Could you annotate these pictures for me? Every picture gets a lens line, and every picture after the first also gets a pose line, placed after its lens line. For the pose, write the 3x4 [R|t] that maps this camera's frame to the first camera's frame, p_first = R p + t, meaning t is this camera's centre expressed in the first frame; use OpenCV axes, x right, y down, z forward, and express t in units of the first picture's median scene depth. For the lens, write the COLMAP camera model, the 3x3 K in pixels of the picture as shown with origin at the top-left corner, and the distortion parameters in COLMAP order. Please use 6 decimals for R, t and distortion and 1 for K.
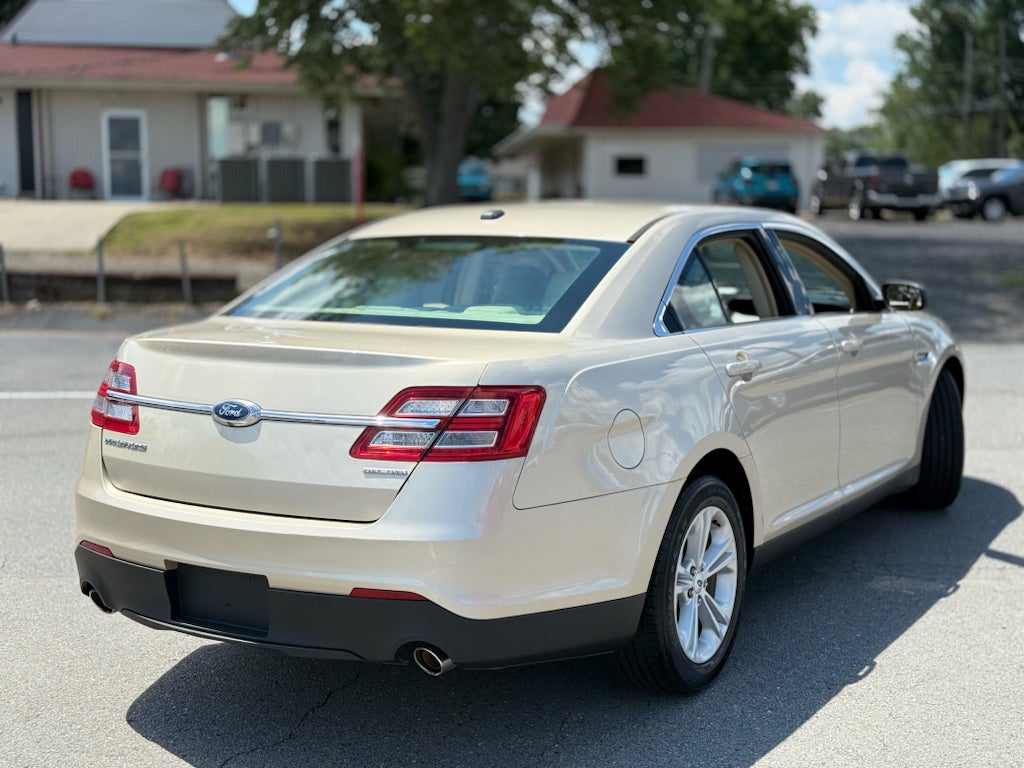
lens RADIAL K [[1421.1, 0, 512.0], [0, 1421.1, 384.0], [0, 0, 1]] dist [0.200857, -0.386087]
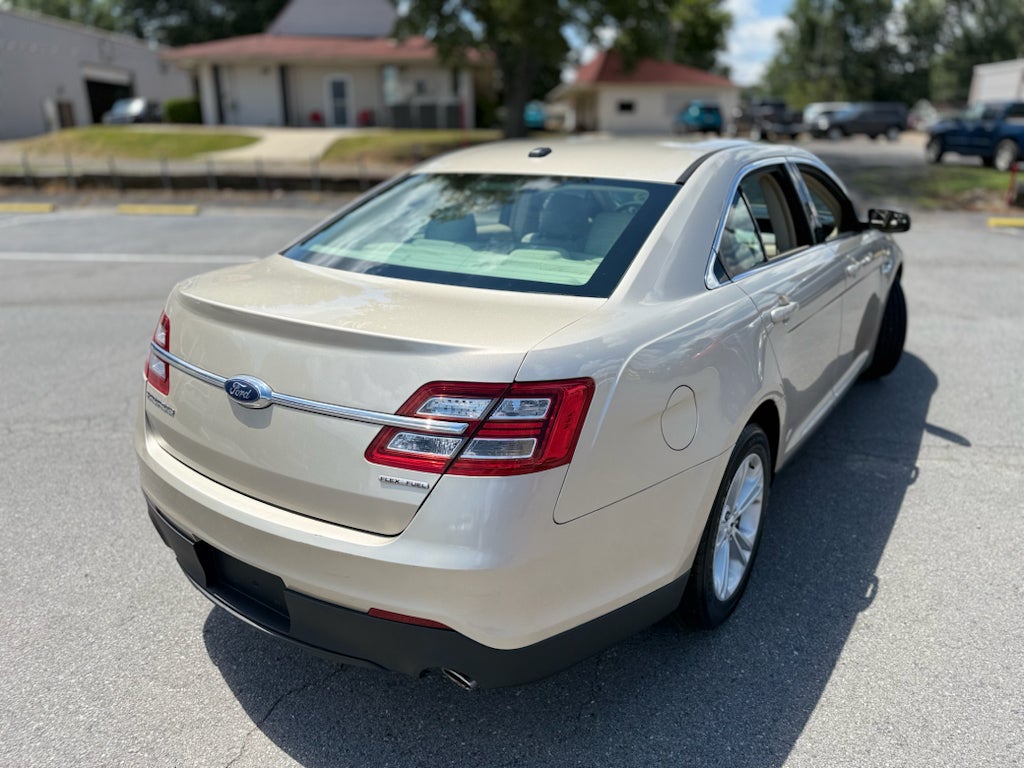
lens RADIAL K [[723.6, 0, 512.0], [0, 723.6, 384.0], [0, 0, 1]] dist [0.059328, -0.083935]
pose [[0.998243, 0.019236, -0.056037, -0.001328], [-0.007065, 0.977726, 0.209766, -0.067811], [0.058824, -0.209002, 0.976144, 0.468016]]
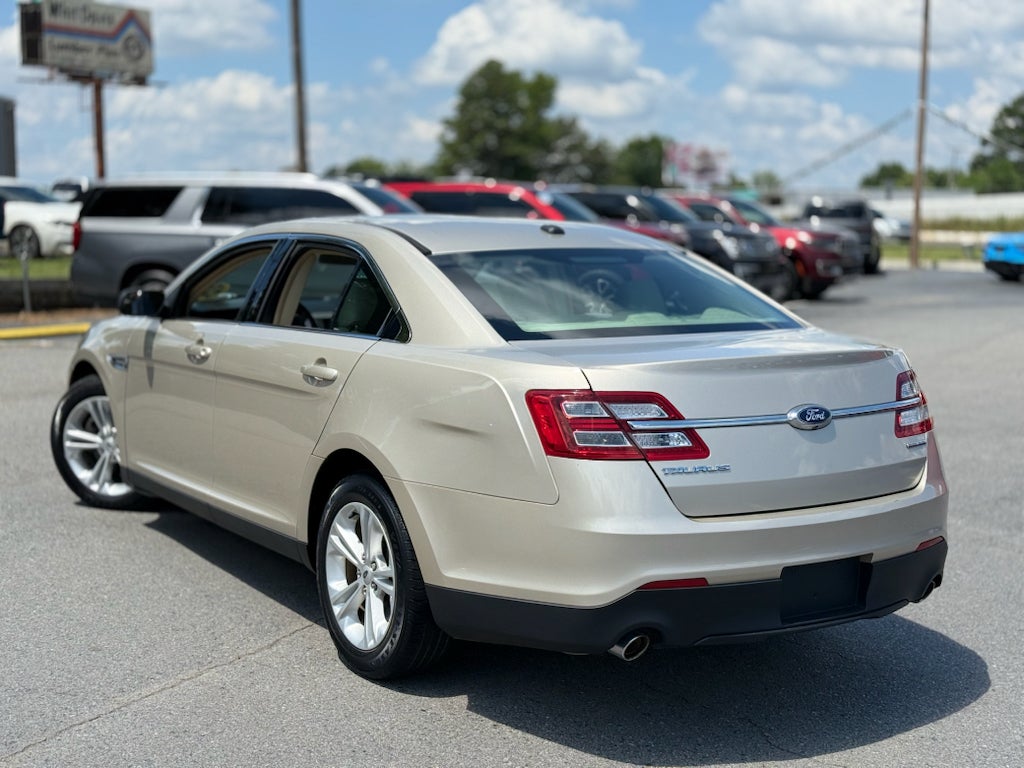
lens RADIAL K [[1421.1, 0, 512.0], [0, 1421.1, 384.0], [0, 0, 1]] dist [0.200857, -0.386087]
pose [[0.428688, -0.099199, 0.897990, -1.050647], [0.097544, 0.993225, 0.063153, -0.079395], [-0.898171, 0.060520, 0.435460, 0.606619]]
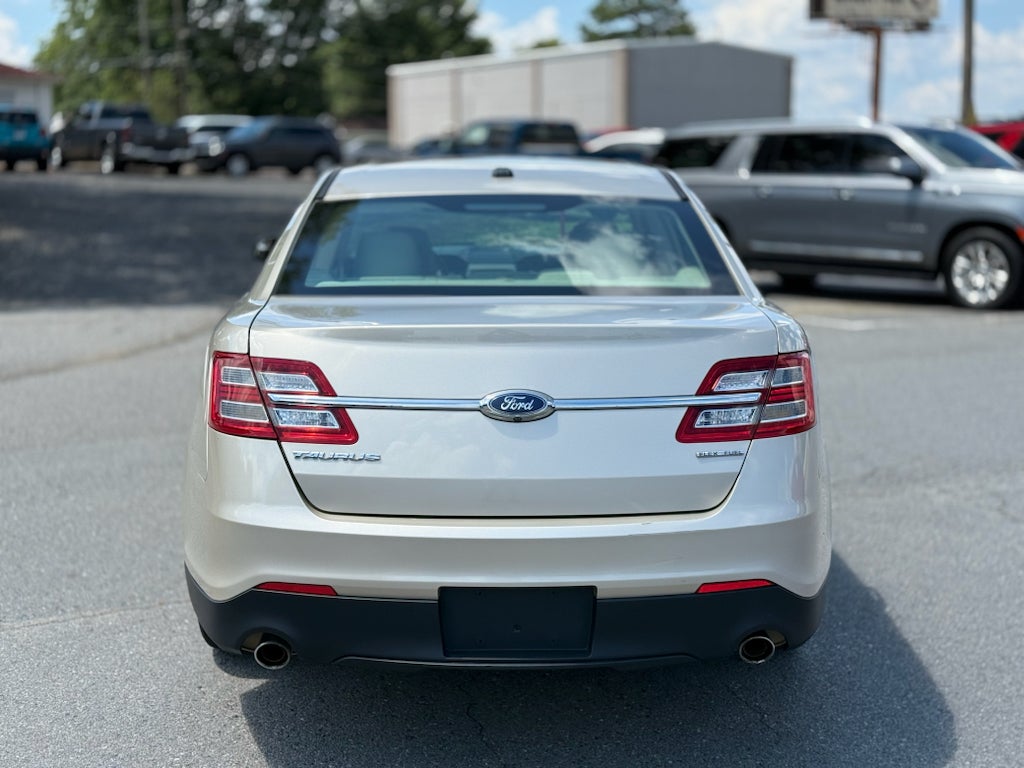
lens RADIAL K [[1421.1, 0, 512.0], [0, 1421.1, 384.0], [0, 0, 1]] dist [0.200857, -0.386087]
pose [[0.841233, -0.080650, 0.534624, -0.544518], [0.063675, 0.996709, 0.050165, -0.030174], [-0.536910, -0.008159, 0.843600, 0.230458]]
